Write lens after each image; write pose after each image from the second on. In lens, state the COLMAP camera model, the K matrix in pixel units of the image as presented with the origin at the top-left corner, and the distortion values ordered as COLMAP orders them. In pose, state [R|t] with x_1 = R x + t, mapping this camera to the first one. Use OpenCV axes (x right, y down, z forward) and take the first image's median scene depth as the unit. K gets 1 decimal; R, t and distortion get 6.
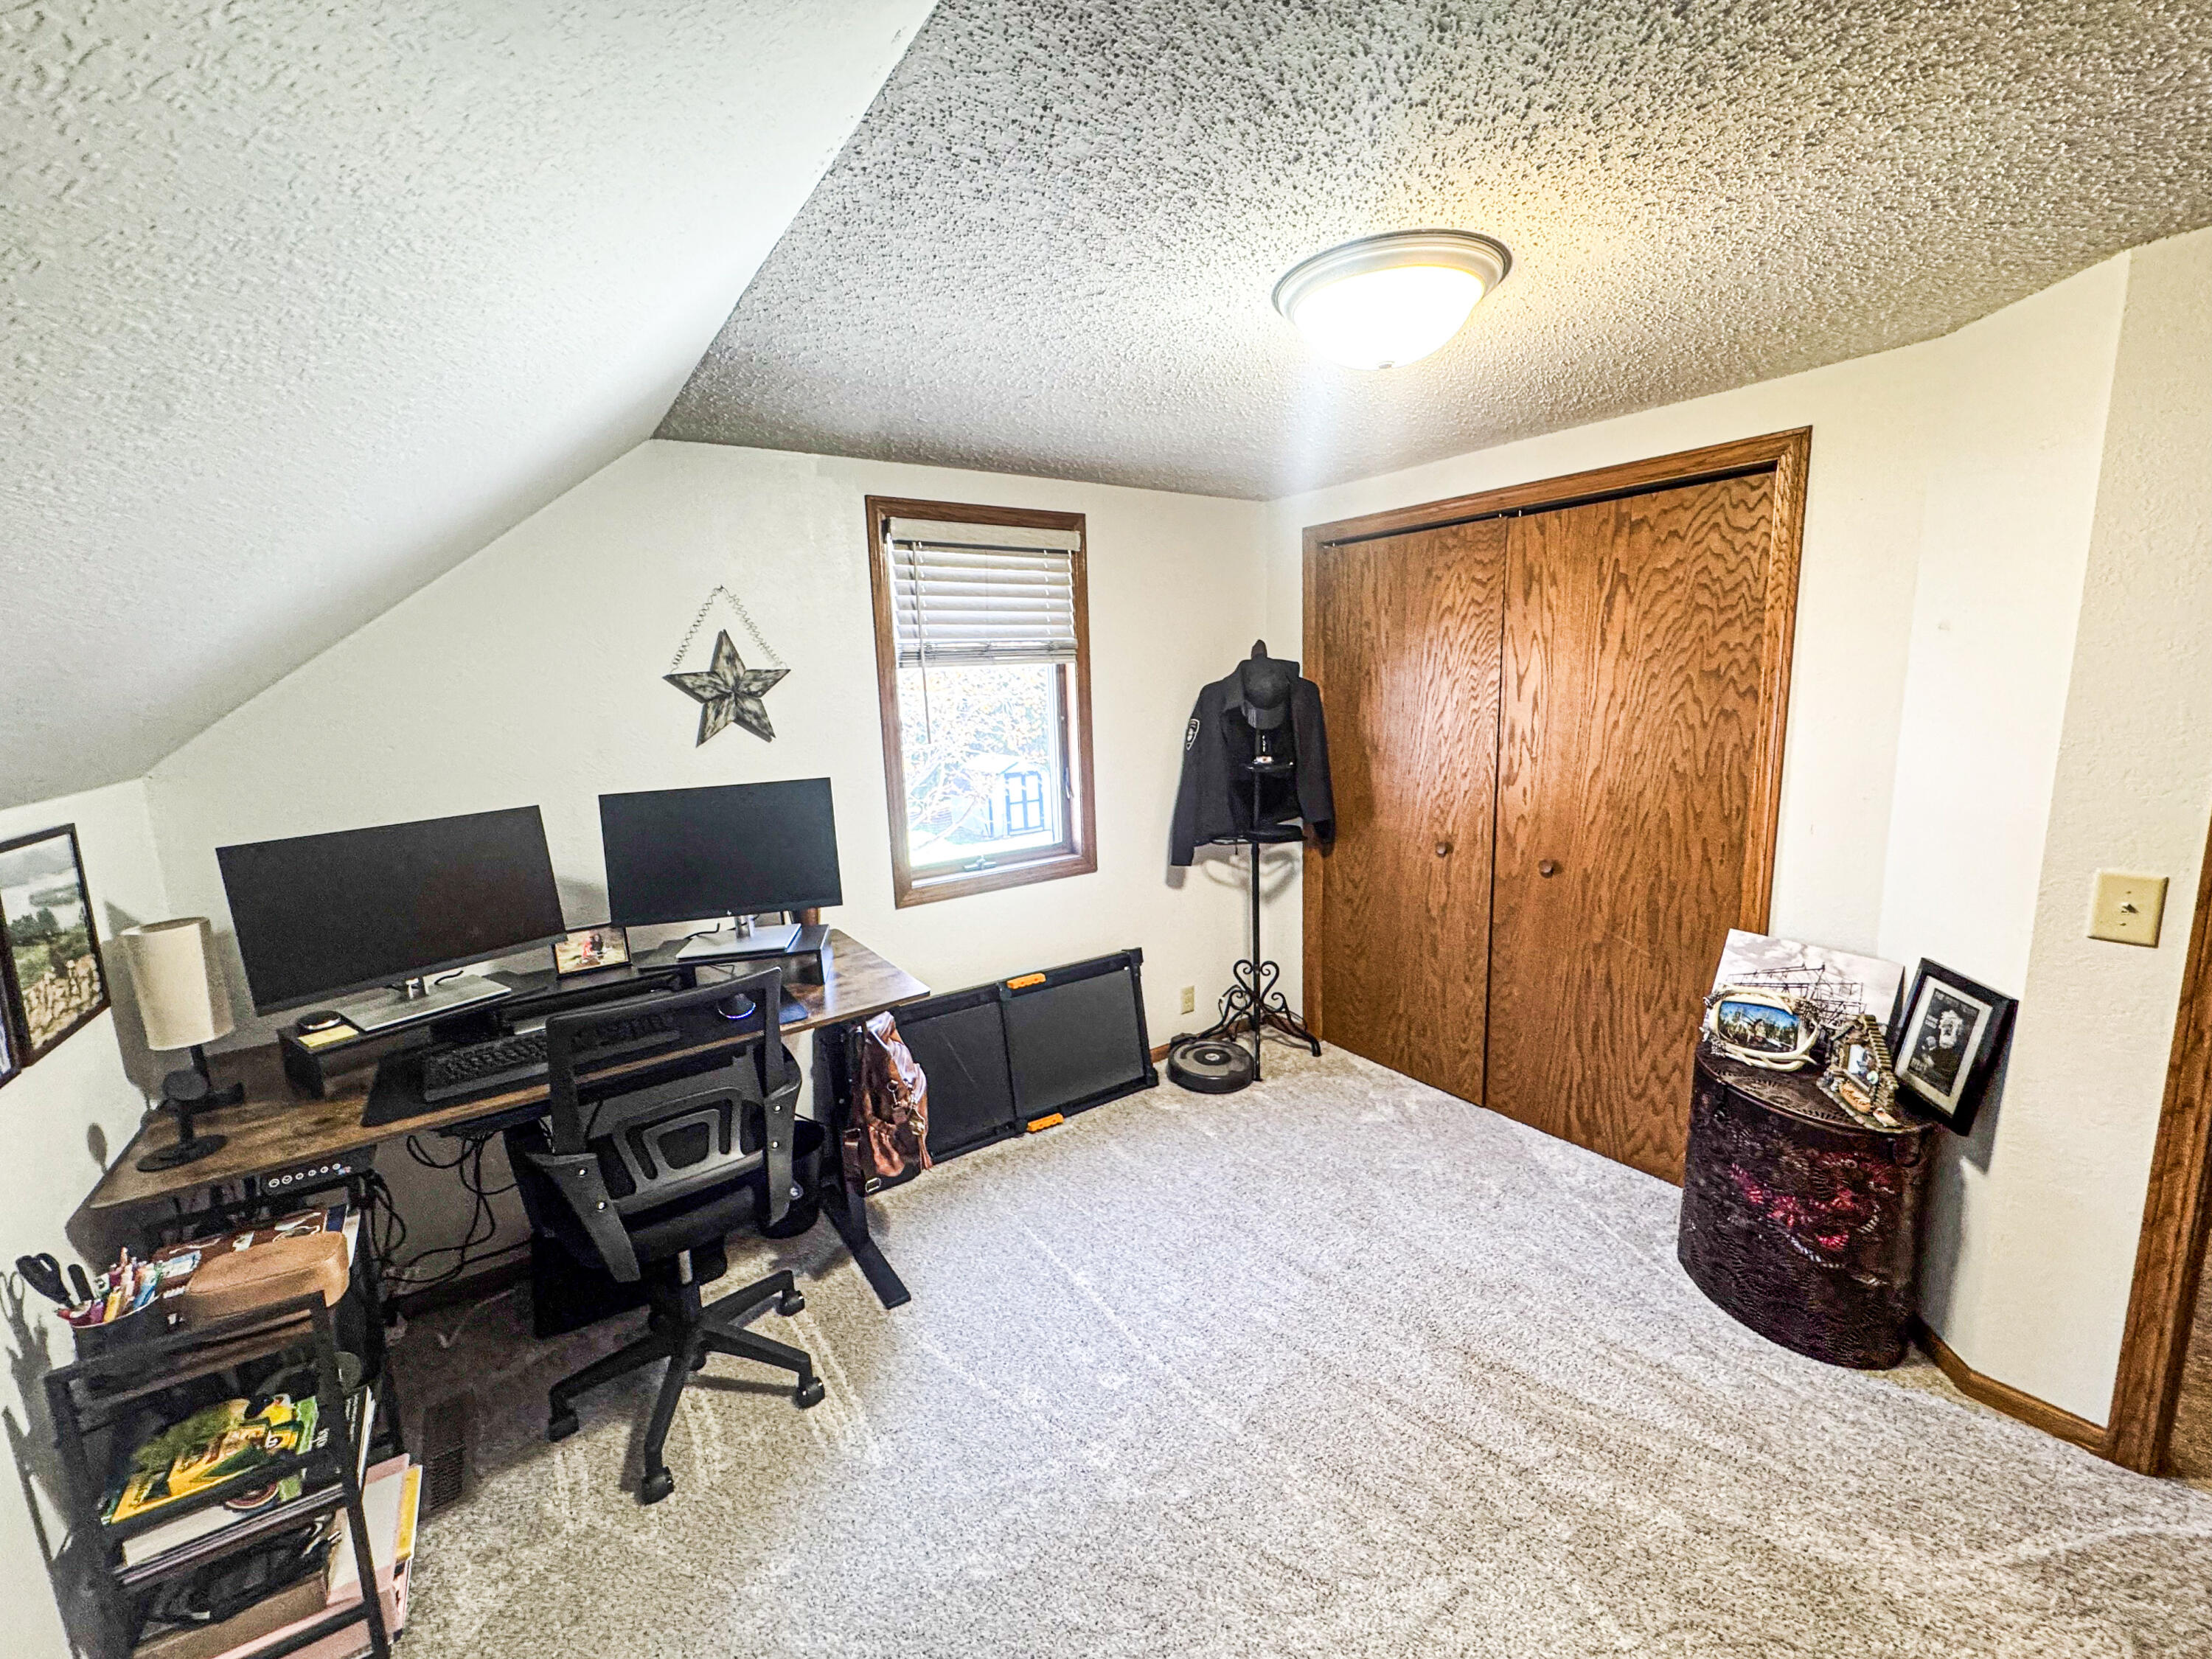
lens RADIAL K [[879.3, 0, 1105.8], [0, 879.3, 823.5], [0, 0, 1]] dist [-0.000629, -0.000557]
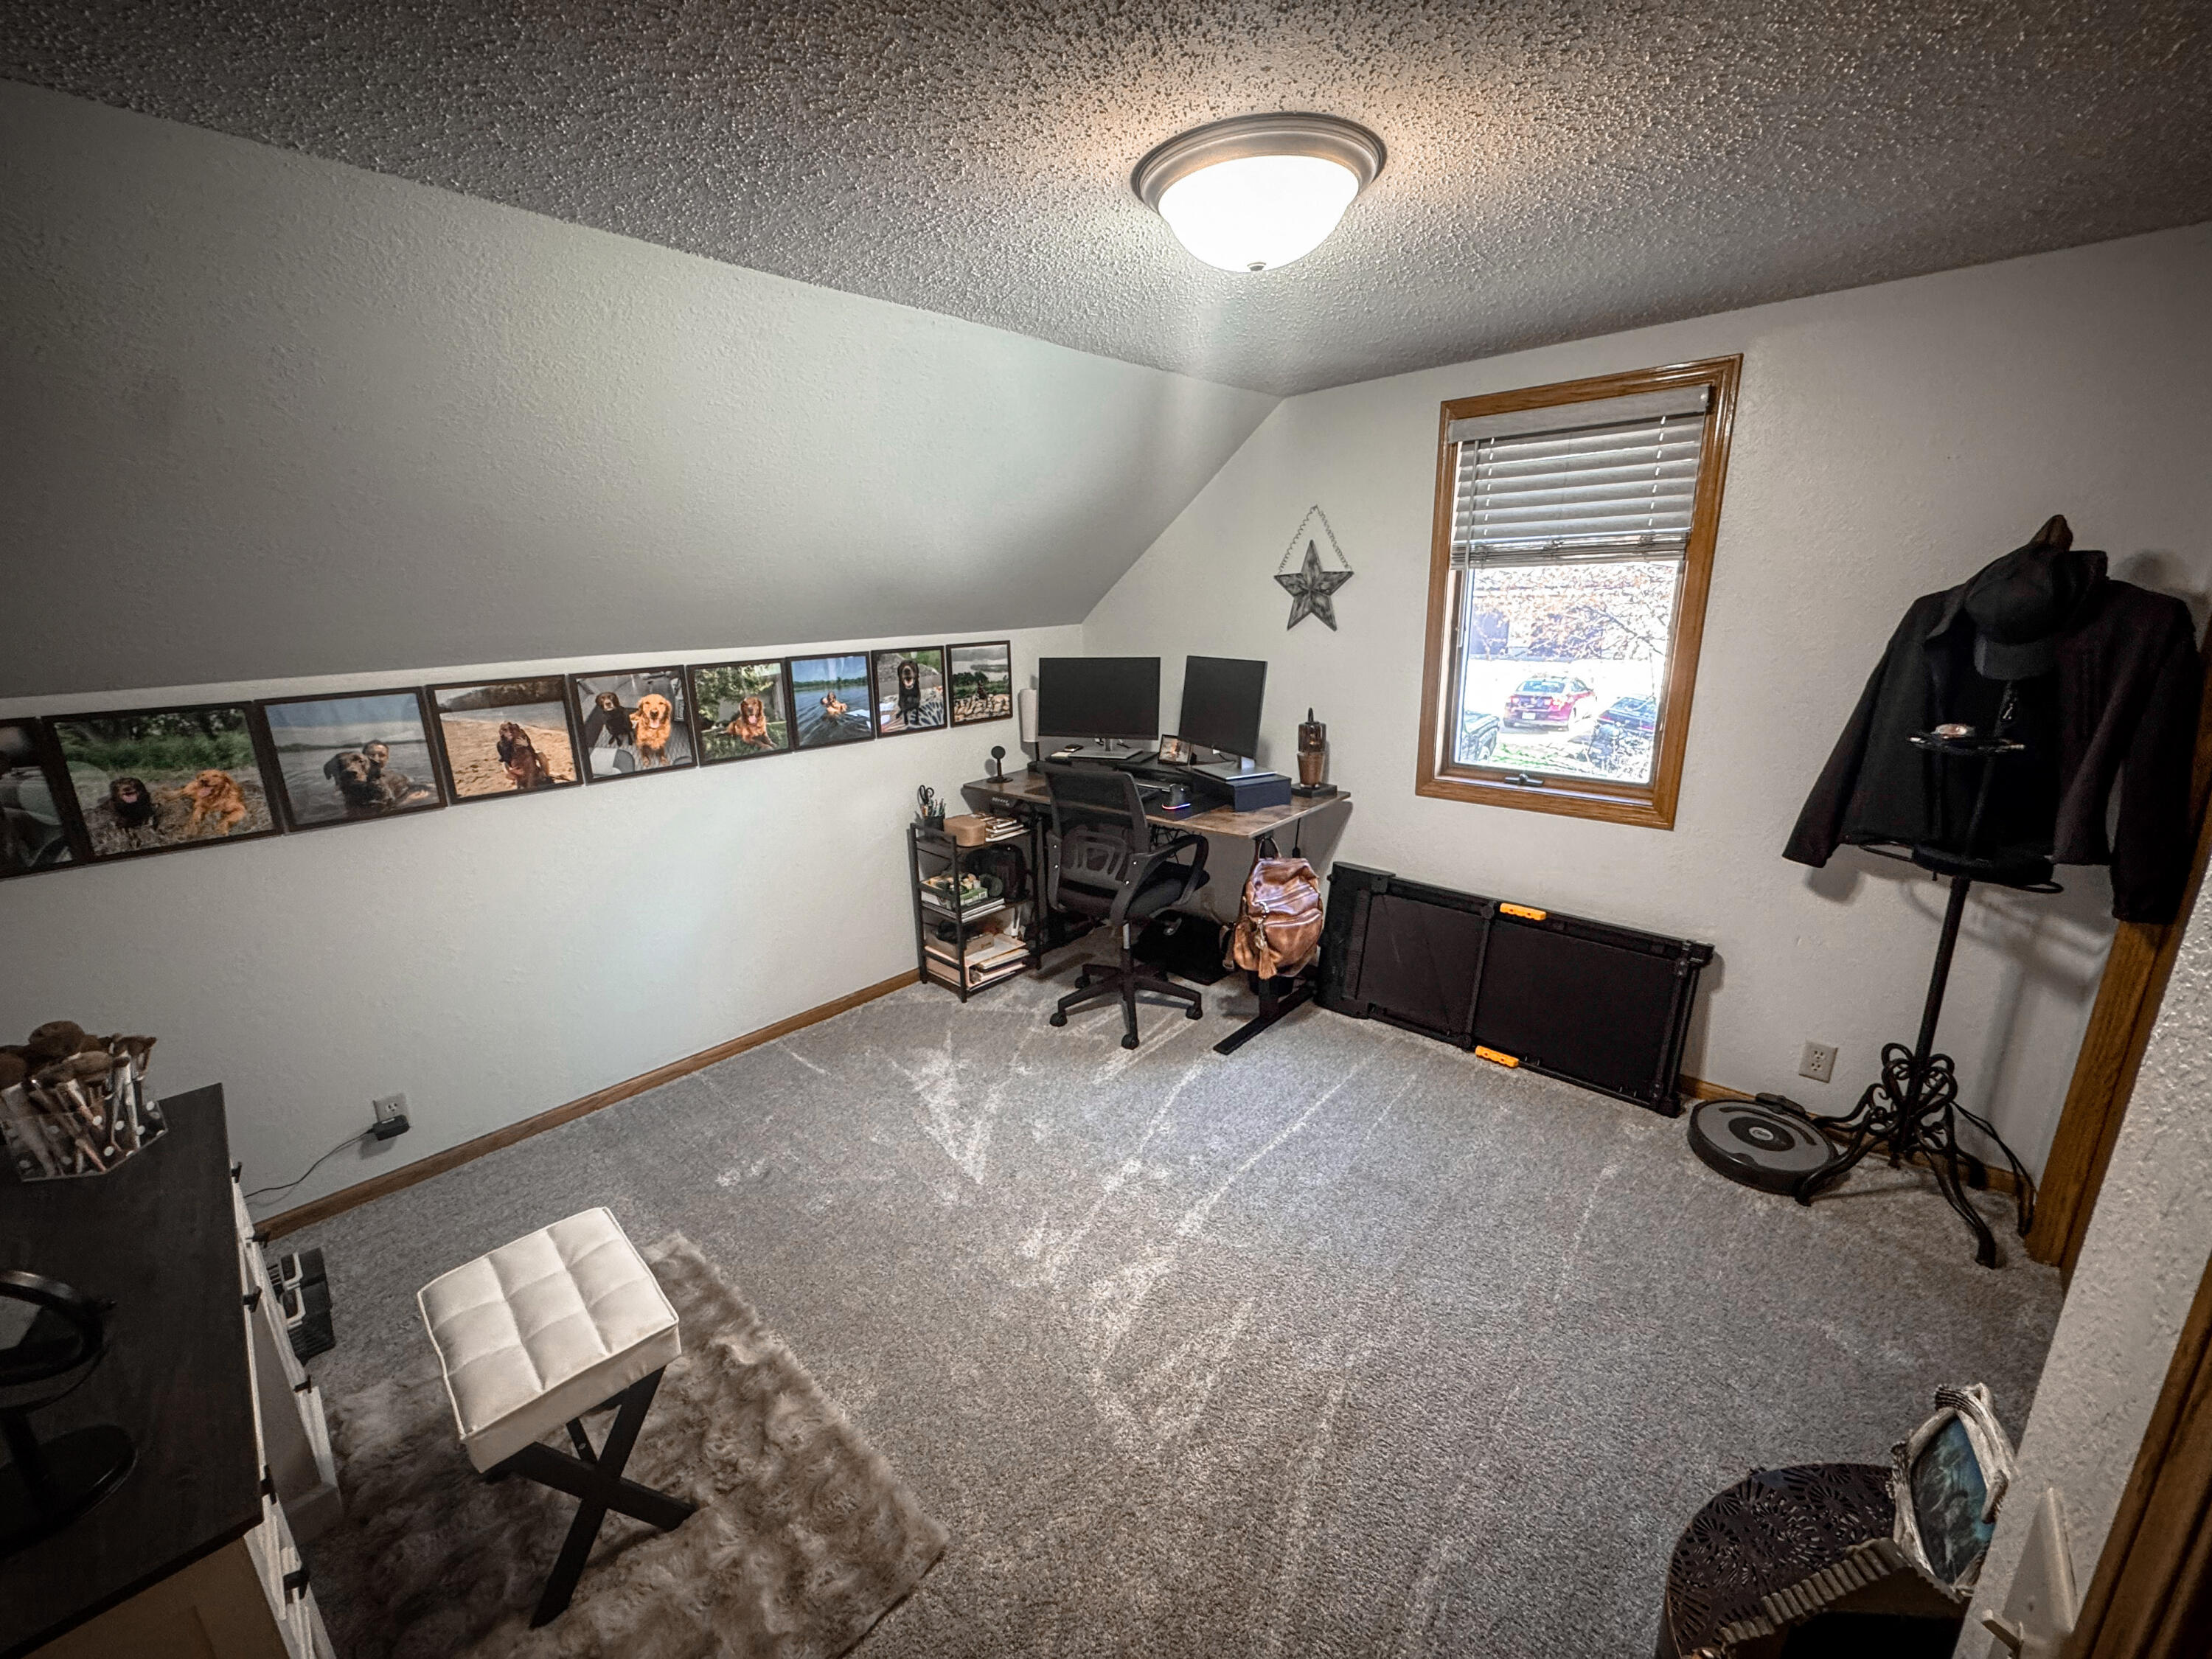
lens RADIAL K [[879.3, 0, 1105.8], [0, 879.3, 823.5], [0, 0, 1]] dist [-0.000629, -0.000557]
pose [[0.228145, 0.280666, -0.932297, 0.784016], [-0.143931, 0.956751, 0.252806, -0.100464], [0.962930, 0.076510, 0.258674, 0.386890]]
